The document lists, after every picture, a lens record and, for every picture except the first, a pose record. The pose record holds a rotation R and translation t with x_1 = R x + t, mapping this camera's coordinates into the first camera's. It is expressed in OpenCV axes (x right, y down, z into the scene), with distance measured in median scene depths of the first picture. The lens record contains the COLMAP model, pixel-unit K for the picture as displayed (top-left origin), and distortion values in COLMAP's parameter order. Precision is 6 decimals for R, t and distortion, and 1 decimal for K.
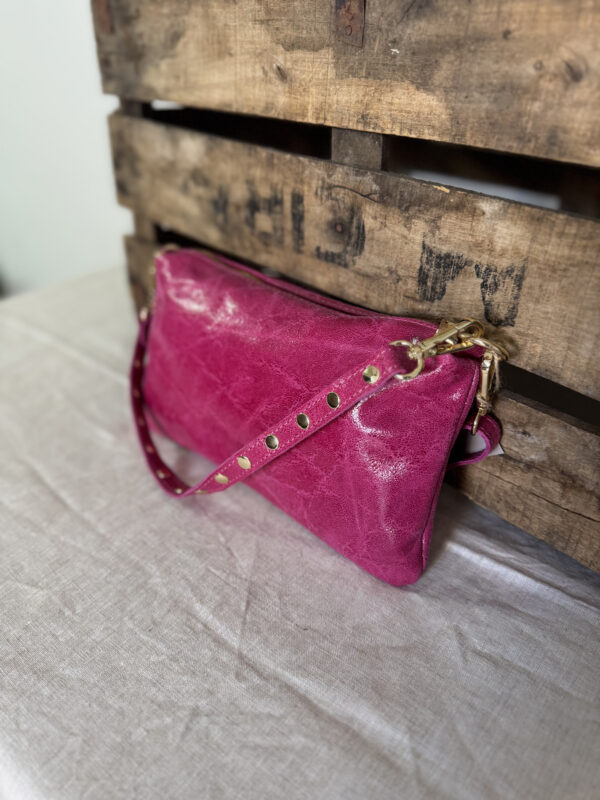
lens RADIAL K [[579.9, 0, 294.1], [0, 579.9, 401.3], [0, 0, 1]] dist [0.018281, -0.062056]
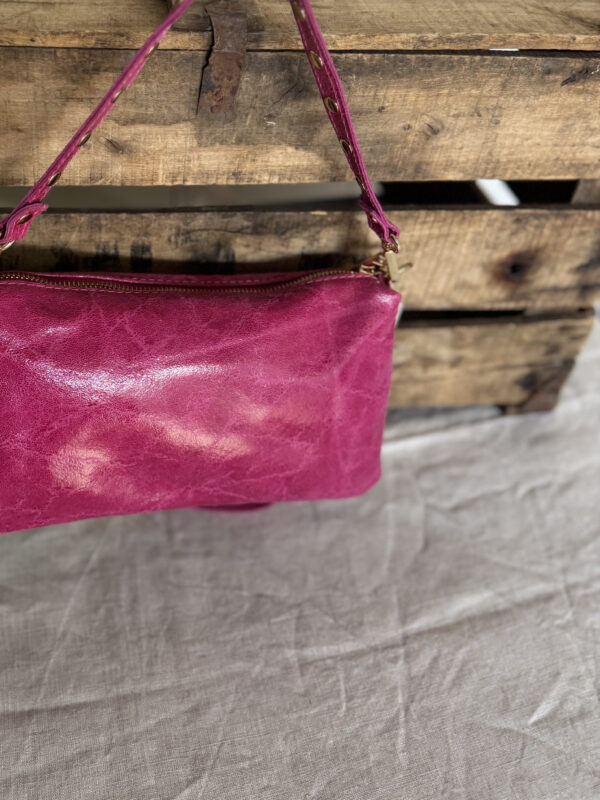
lens RADIAL K [[809.4, 0, 205.7], [0, 809.4, 260.6], [0, 0, 1]] dist [0.010032, 0.000000]
pose [[0.585108, -0.469394, 0.661300, -0.920913], [0.381577, 0.878902, 0.286235, -0.771564], [-0.715575, 0.084859, 0.693363, 0.047341]]
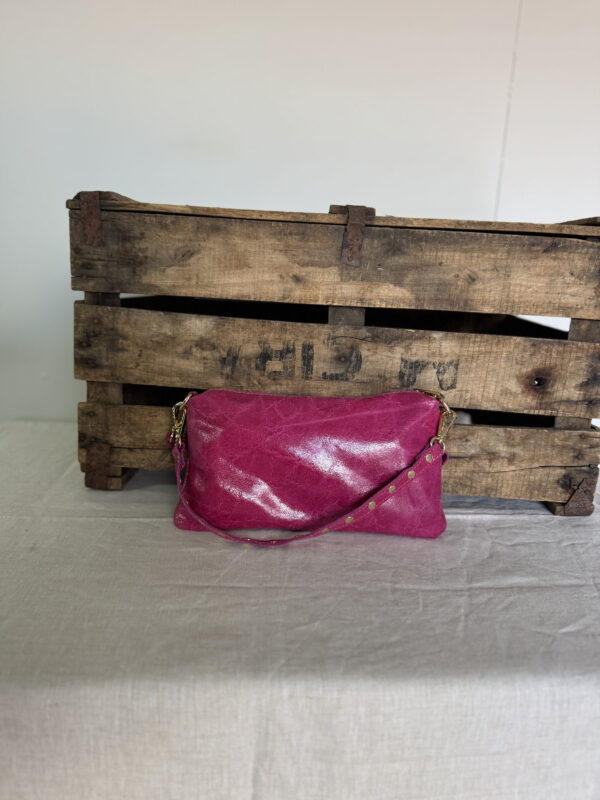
lens RADIAL K [[579.9, 0, 299.9], [0, 579.9, 400.6], [0, 0, 1]] dist [0.018281, -0.062056]
pose [[0.711107, -0.124999, 0.691883, -1.353597], [0.336828, 0.924359, -0.179187, 0.088654], [-0.617150, 0.360467, 0.699421, -0.085983]]
